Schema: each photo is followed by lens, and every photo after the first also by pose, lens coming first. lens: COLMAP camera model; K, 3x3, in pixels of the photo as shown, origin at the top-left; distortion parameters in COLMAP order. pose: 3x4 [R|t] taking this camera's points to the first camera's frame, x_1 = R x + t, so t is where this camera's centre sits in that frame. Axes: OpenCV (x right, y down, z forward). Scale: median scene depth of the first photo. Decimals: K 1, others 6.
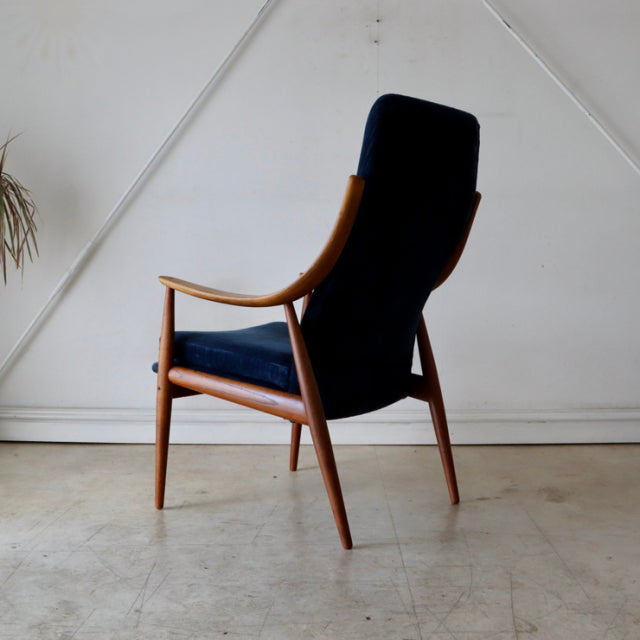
lens RADIAL K [[1414.7, 0, 320.0], [0, 1414.7, 320.0], [0, 0, 1]] dist [-0.000952, 0.660489]
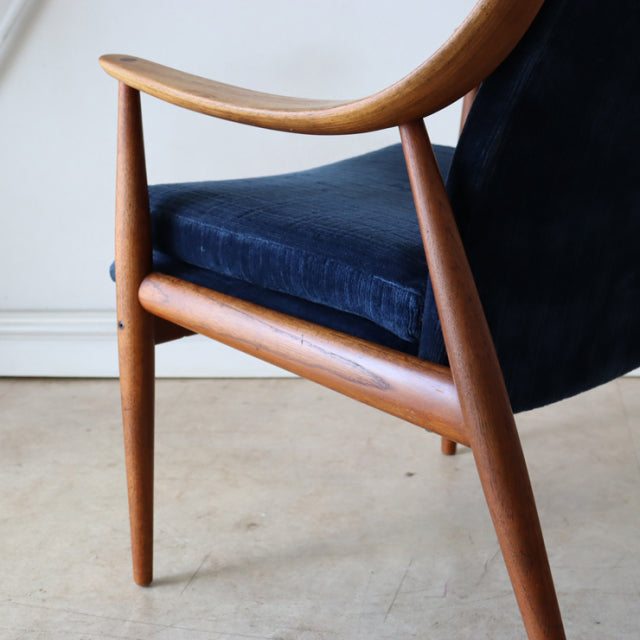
lens RADIAL K [[1414.7, 0, 320.0], [0, 1414.7, 320.0], [0, 0, 1]] dist [-0.000952, 0.660489]
pose [[0.991074, -0.013242, -0.132655, 0.002116], [0.036289, 0.984276, 0.172867, -0.024647], [0.128280, -0.176138, 0.975971, 0.598117]]
